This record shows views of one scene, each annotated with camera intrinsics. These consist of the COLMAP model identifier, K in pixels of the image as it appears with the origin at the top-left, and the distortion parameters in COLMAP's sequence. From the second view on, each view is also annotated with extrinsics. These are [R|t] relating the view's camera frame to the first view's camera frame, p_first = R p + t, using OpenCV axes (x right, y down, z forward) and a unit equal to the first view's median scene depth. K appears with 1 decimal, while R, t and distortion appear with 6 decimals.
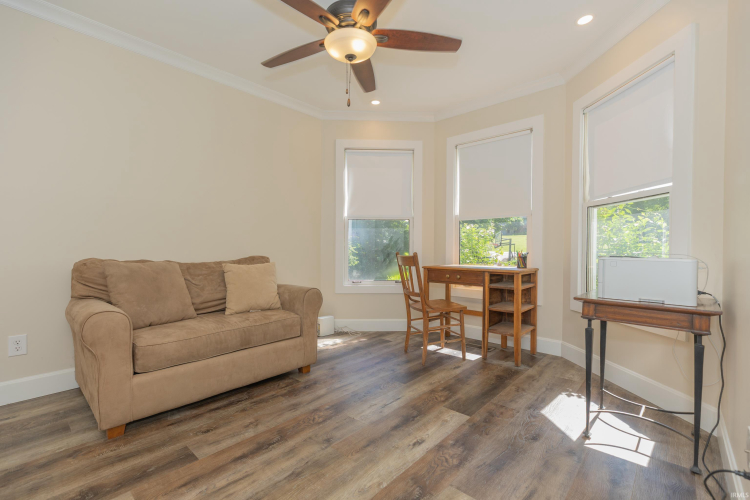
lens RADIAL K [[336.9, 0, 370.4], [0, 336.9, 249.6], [0, 0, 1]] dist [0.002125, 0.000027]
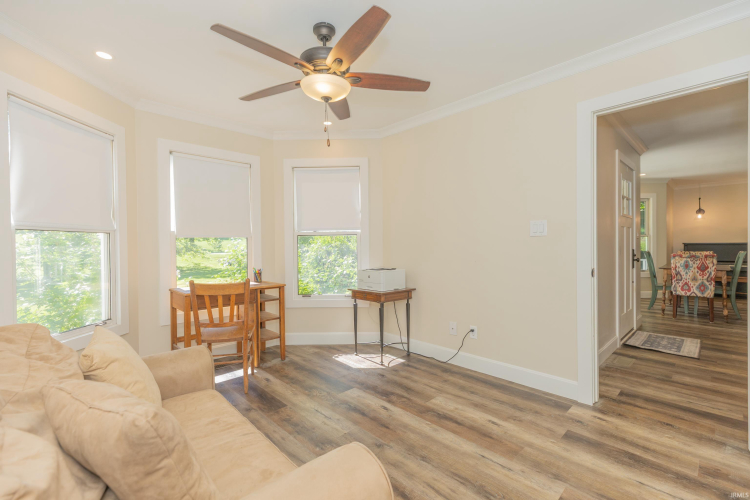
lens RADIAL K [[336.9, 0, 370.9], [0, 336.9, 248.9], [0, 0, 1]] dist [0.002125, 0.000027]
pose [[0.048356, -0.015193, 0.998715, -1.175777], [0.007922, 0.999859, 0.014827, -0.129697], [-0.998799, 0.007194, 0.048470, 0.874500]]
